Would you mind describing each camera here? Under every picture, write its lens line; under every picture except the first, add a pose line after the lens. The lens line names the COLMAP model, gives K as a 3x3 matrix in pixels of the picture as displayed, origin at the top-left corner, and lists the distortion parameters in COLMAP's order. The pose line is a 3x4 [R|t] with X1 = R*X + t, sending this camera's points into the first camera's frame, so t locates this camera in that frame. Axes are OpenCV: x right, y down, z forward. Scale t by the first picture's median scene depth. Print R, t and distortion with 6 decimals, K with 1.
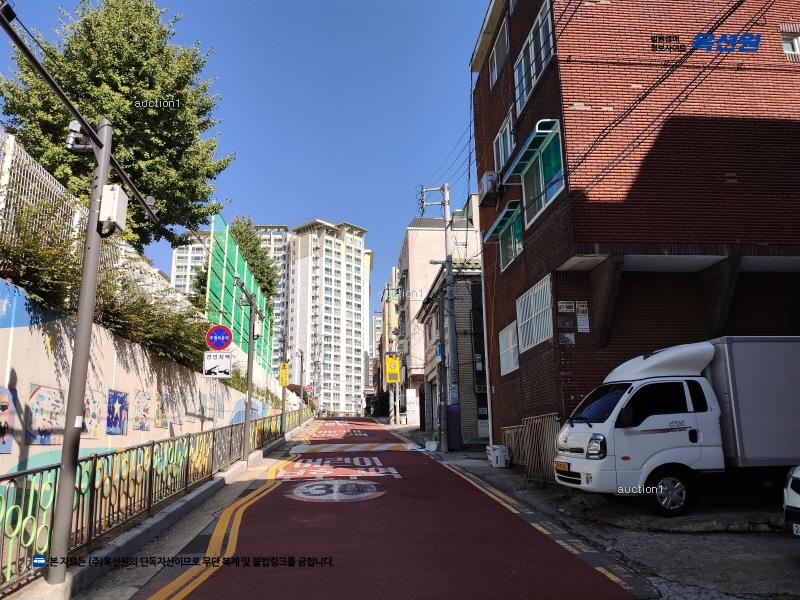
lens RADIAL K [[603.8, 0, 400.0], [0, 603.8, 300.0], [0, 0, 1]] dist [0.063297, -0.073636]
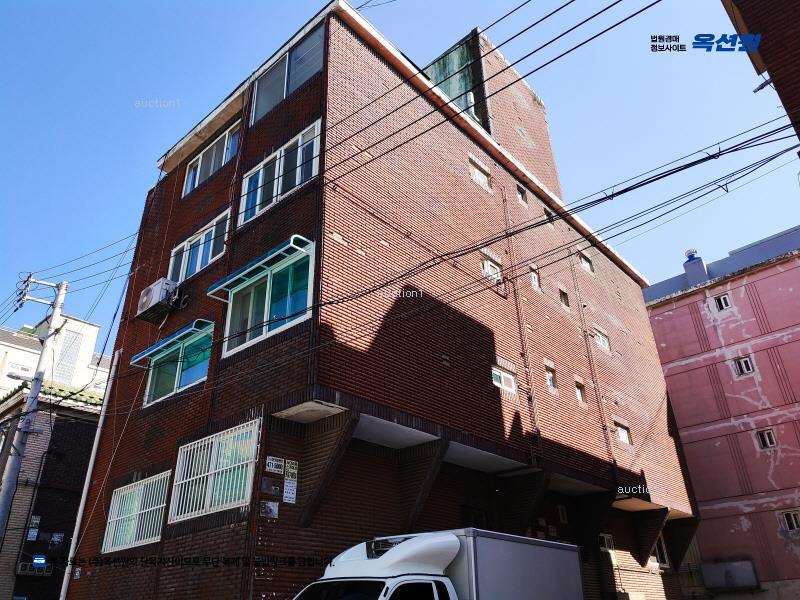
lens RADIAL K [[603.8, 0, 400.0], [0, 603.8, 300.0], [0, 0, 1]] dist [0.063297, -0.073636]
pose [[0.737911, 0.326672, 0.590569, -0.133085], [-0.151839, 0.932974, -0.326352, 0.043439], [-0.657595, 0.151147, 0.738053, 0.296102]]
